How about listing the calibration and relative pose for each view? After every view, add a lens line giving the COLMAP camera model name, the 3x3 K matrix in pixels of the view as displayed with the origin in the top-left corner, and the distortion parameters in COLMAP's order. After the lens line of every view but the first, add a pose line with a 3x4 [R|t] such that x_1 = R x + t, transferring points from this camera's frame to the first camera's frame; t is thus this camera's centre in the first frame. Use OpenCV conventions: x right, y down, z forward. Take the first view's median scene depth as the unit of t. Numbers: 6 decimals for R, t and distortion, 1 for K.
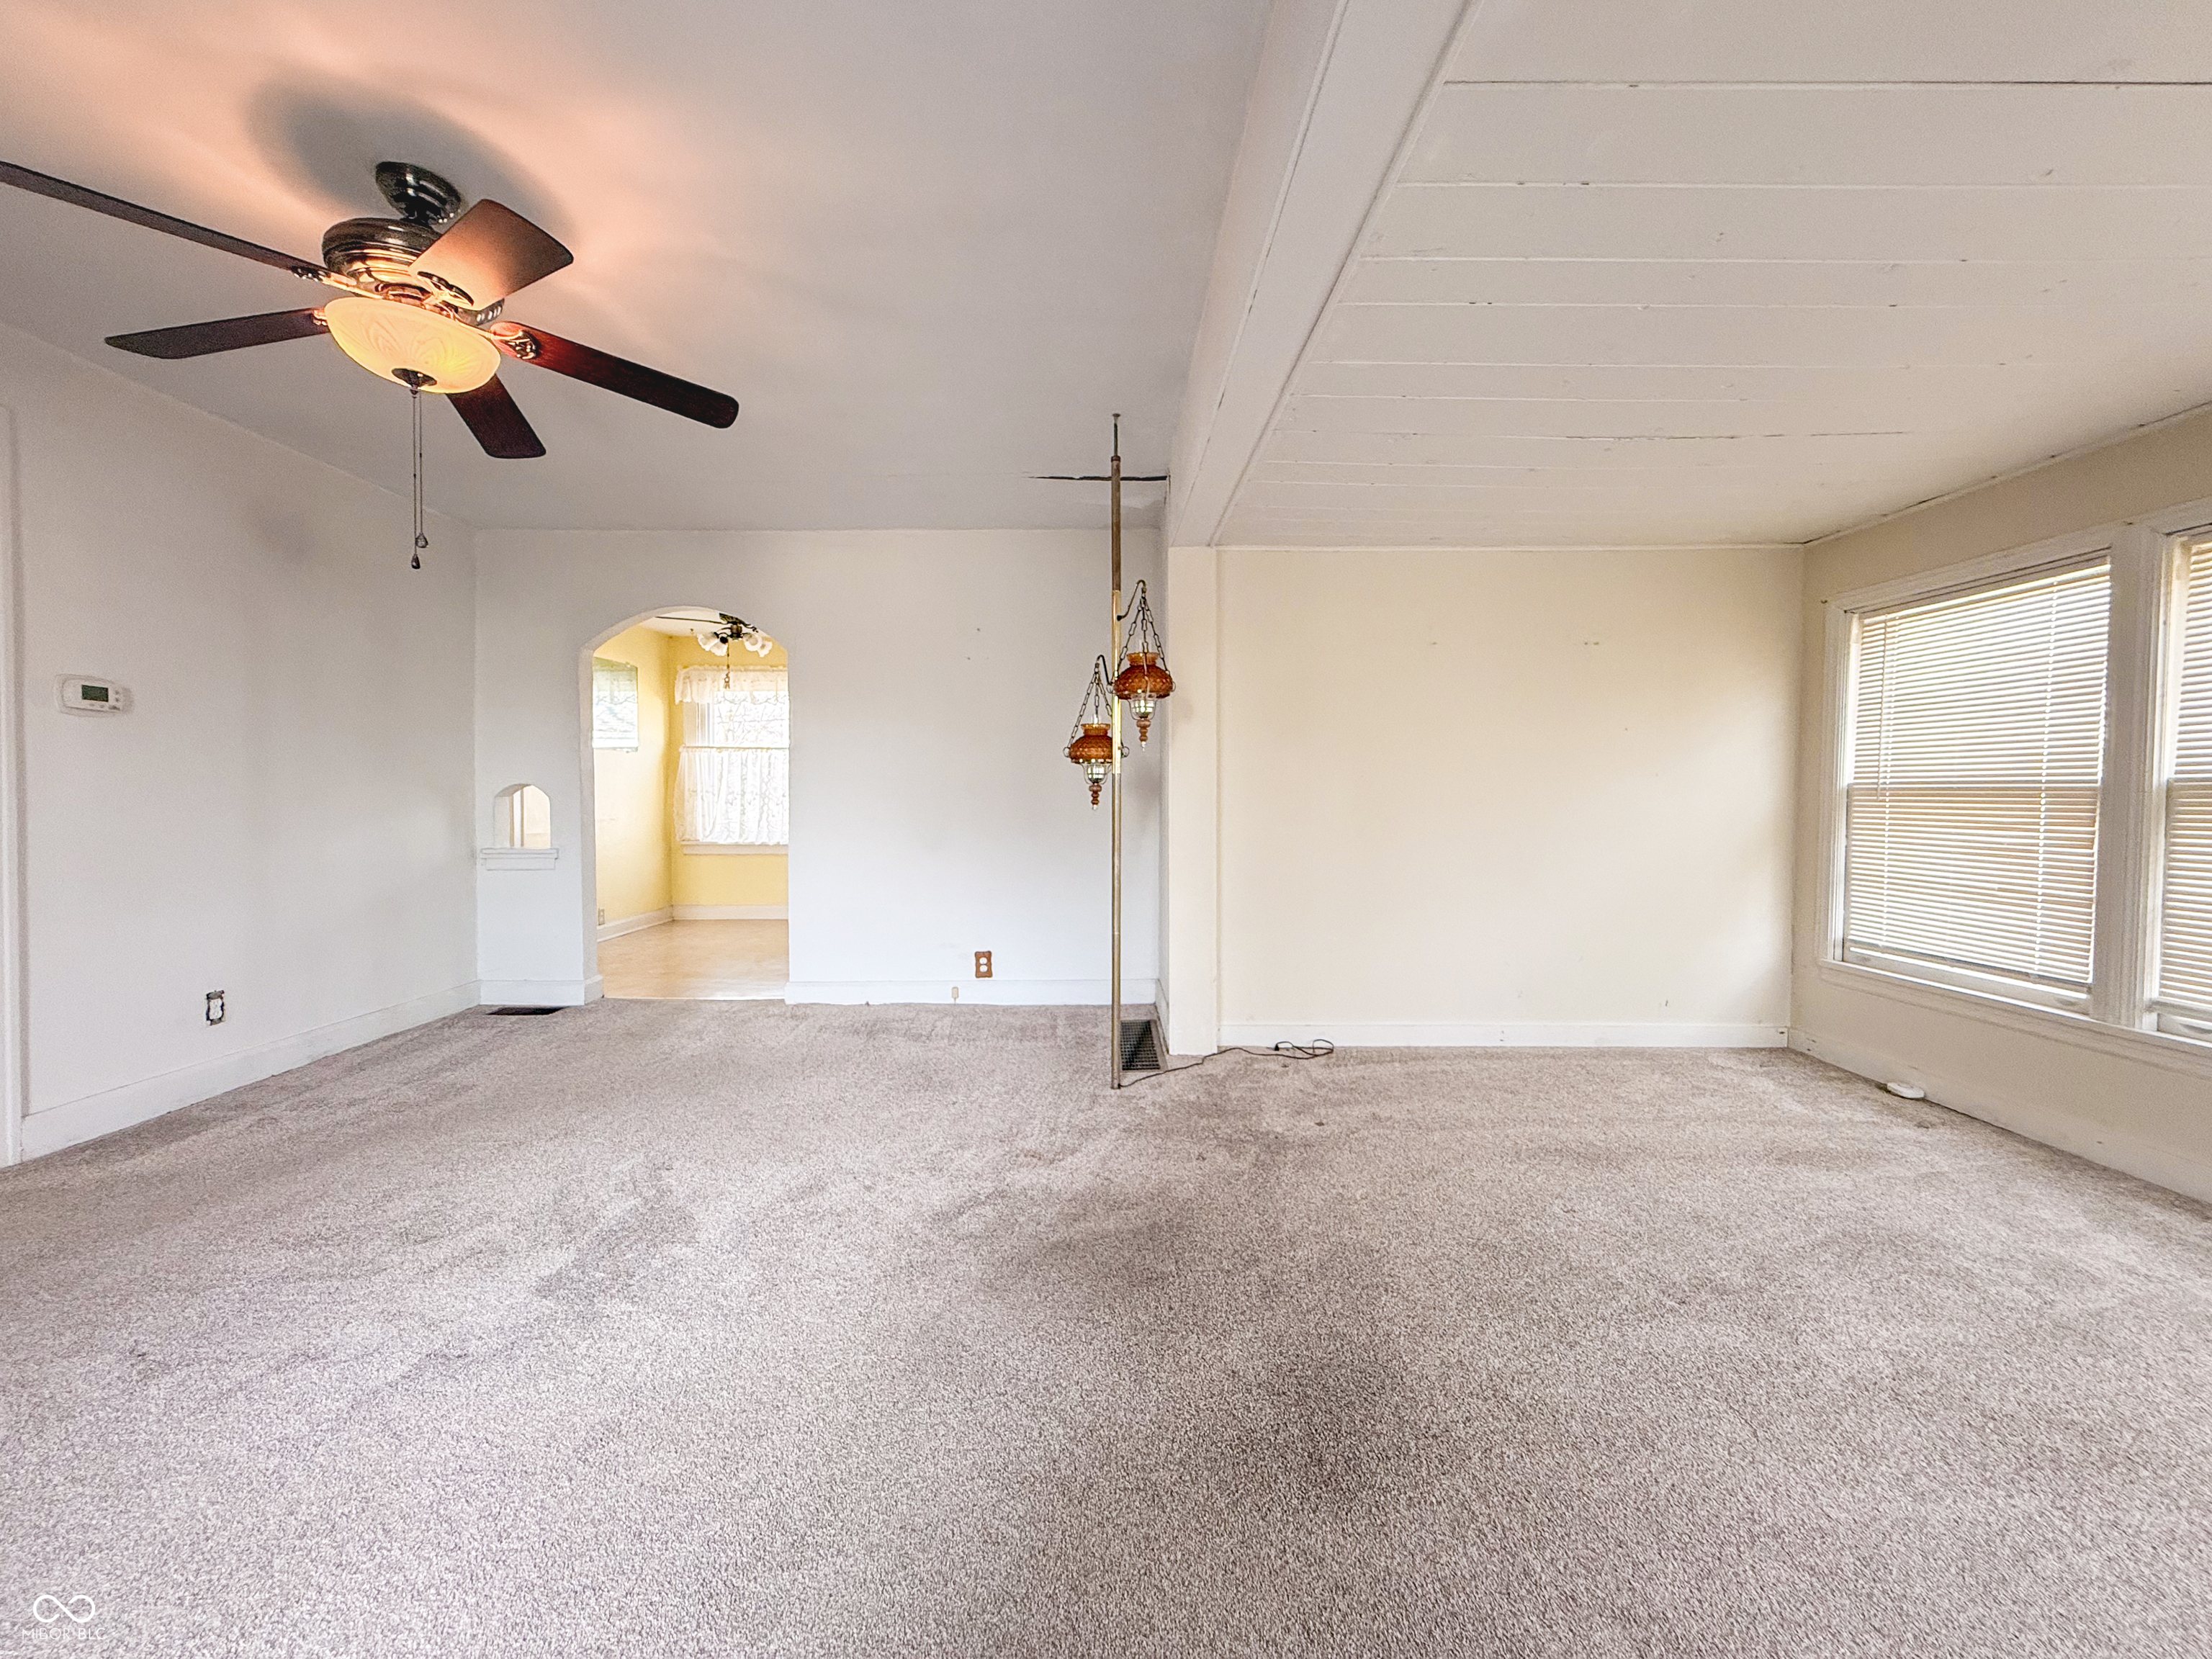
lens RADIAL K [[903.5, 0, 1106.0], [0, 903.5, 829.5], [0, 0, 1]] dist [0.003472, 0.000305]
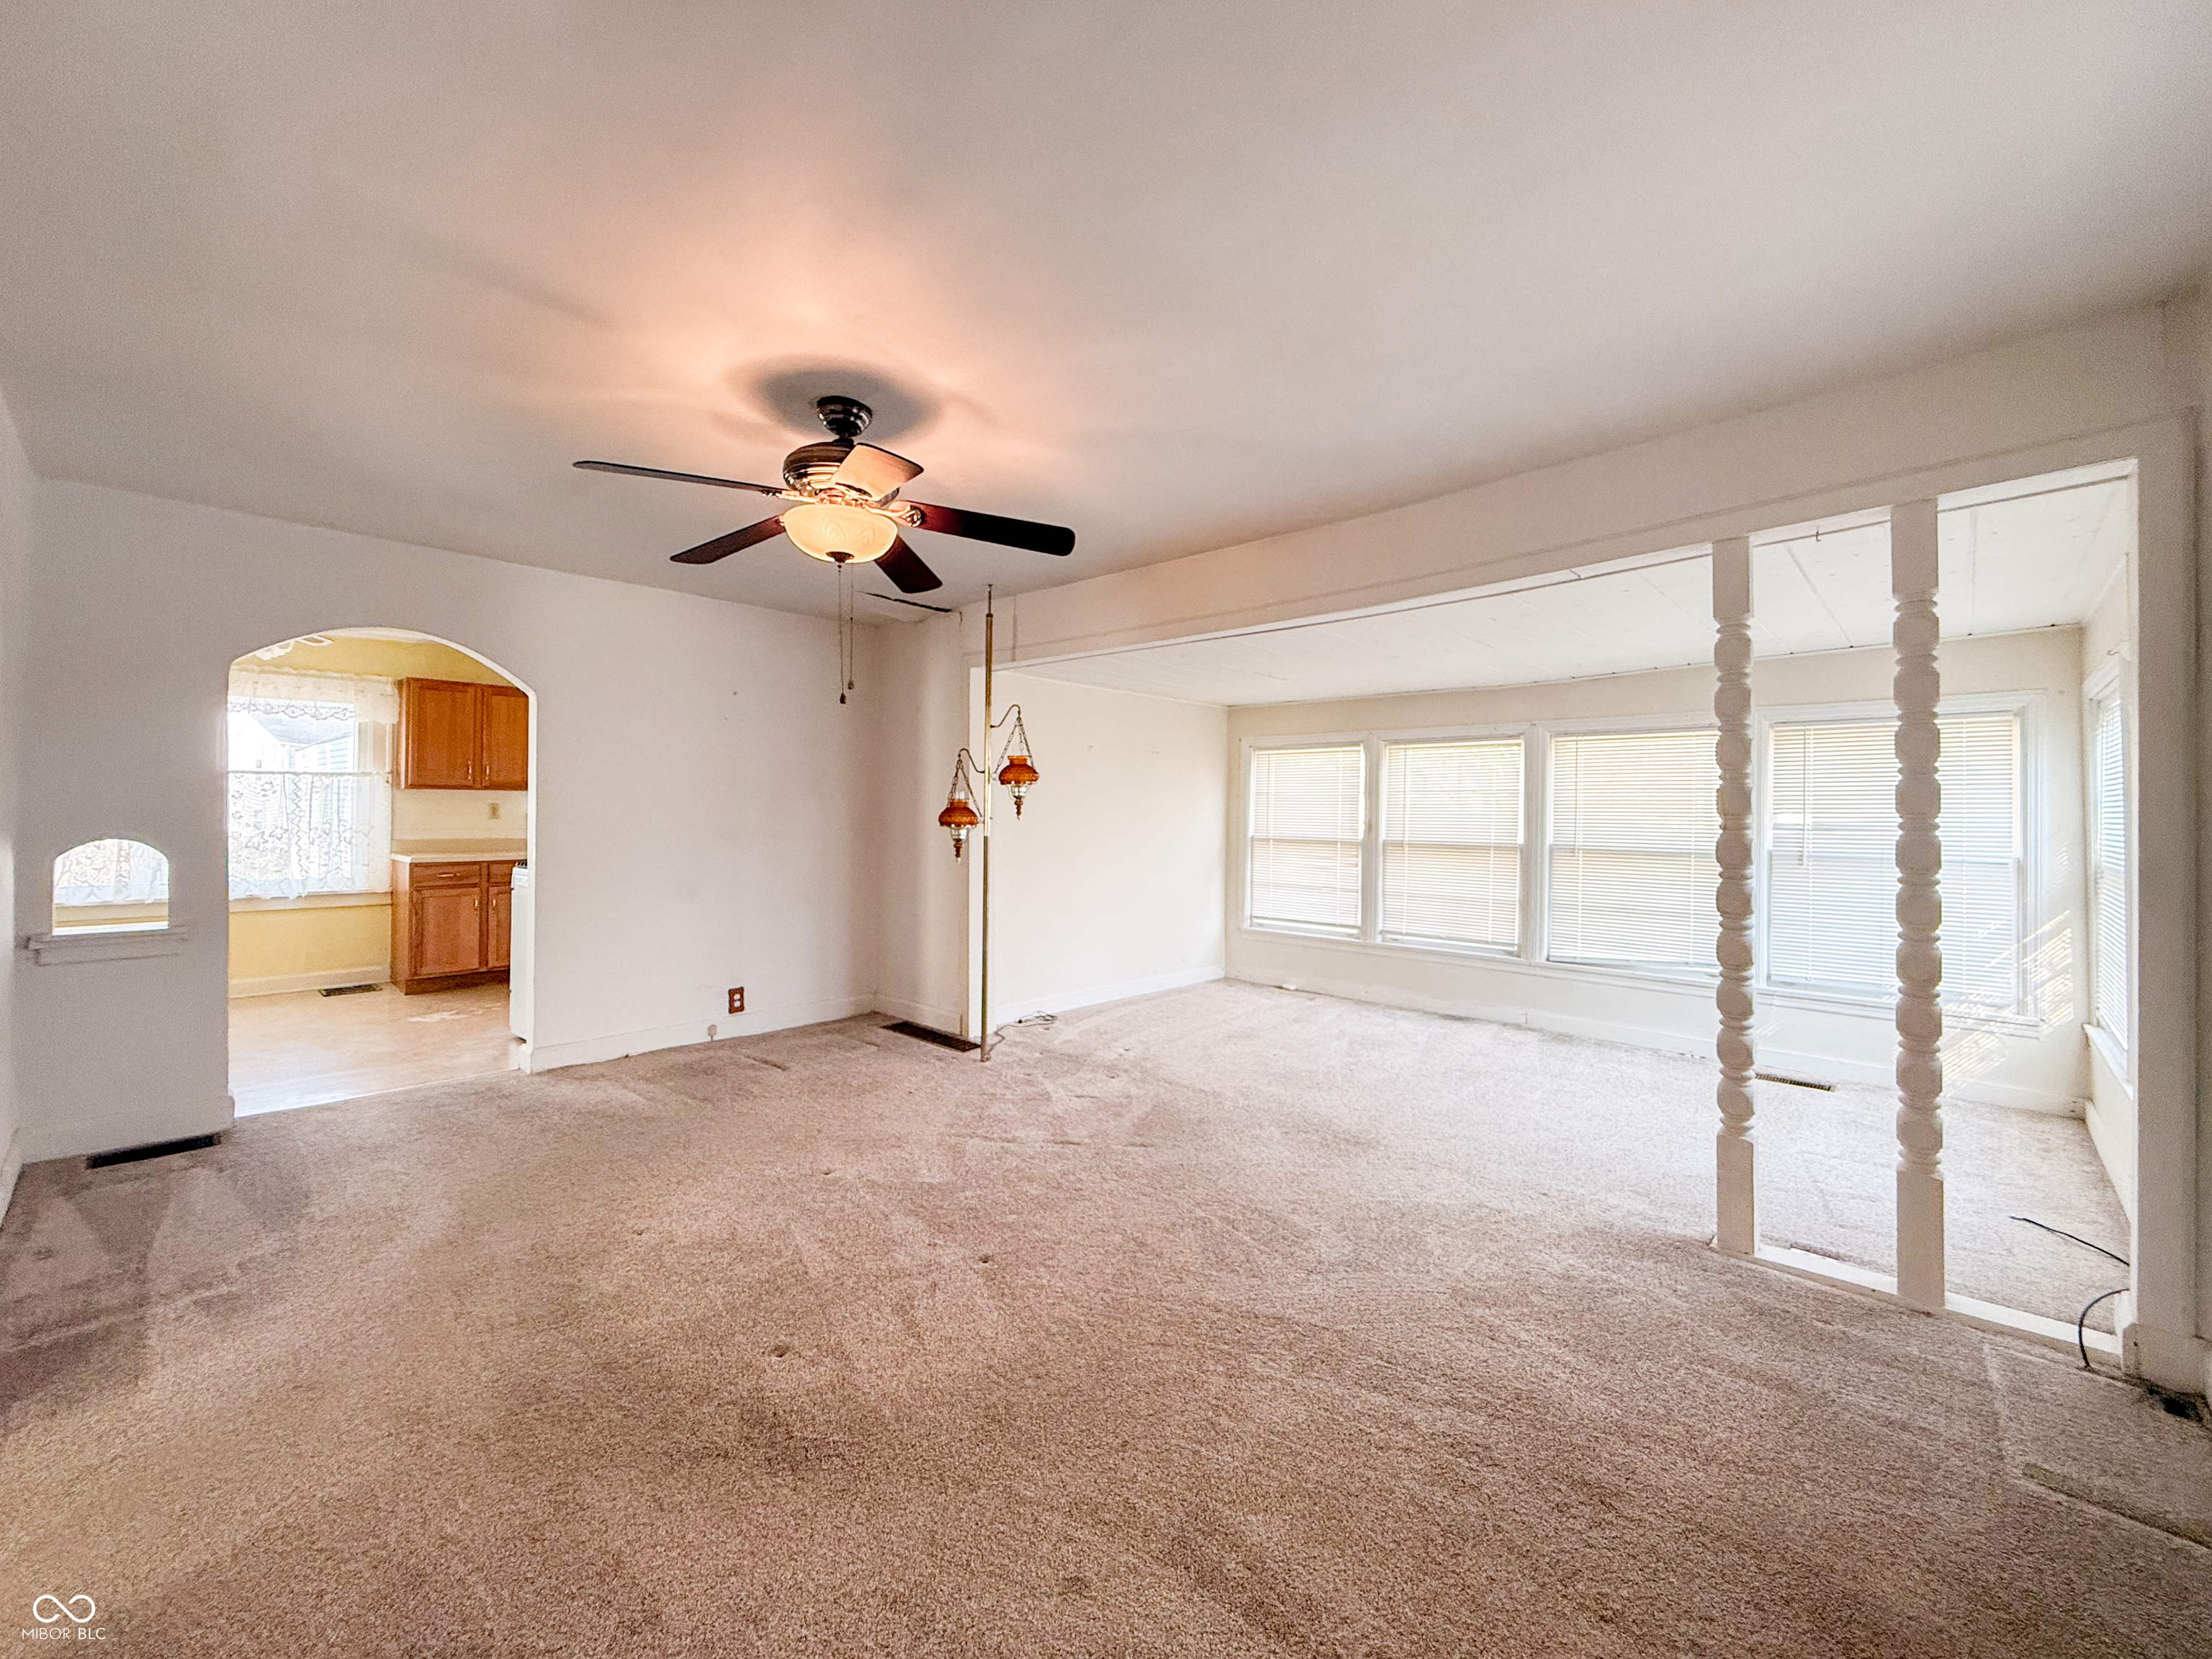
lens RADIAL K [[889.9, 0, 1103.8], [0, 889.9, 813.9], [0, 0, 1]] dist [0.000387, 0.000192]
pose [[0.686804, 0.007639, 0.726803, -0.912964], [0.014370, 0.999607, -0.024086, -0.063015], [-0.726701, 0.026987, 0.686424, -0.089303]]
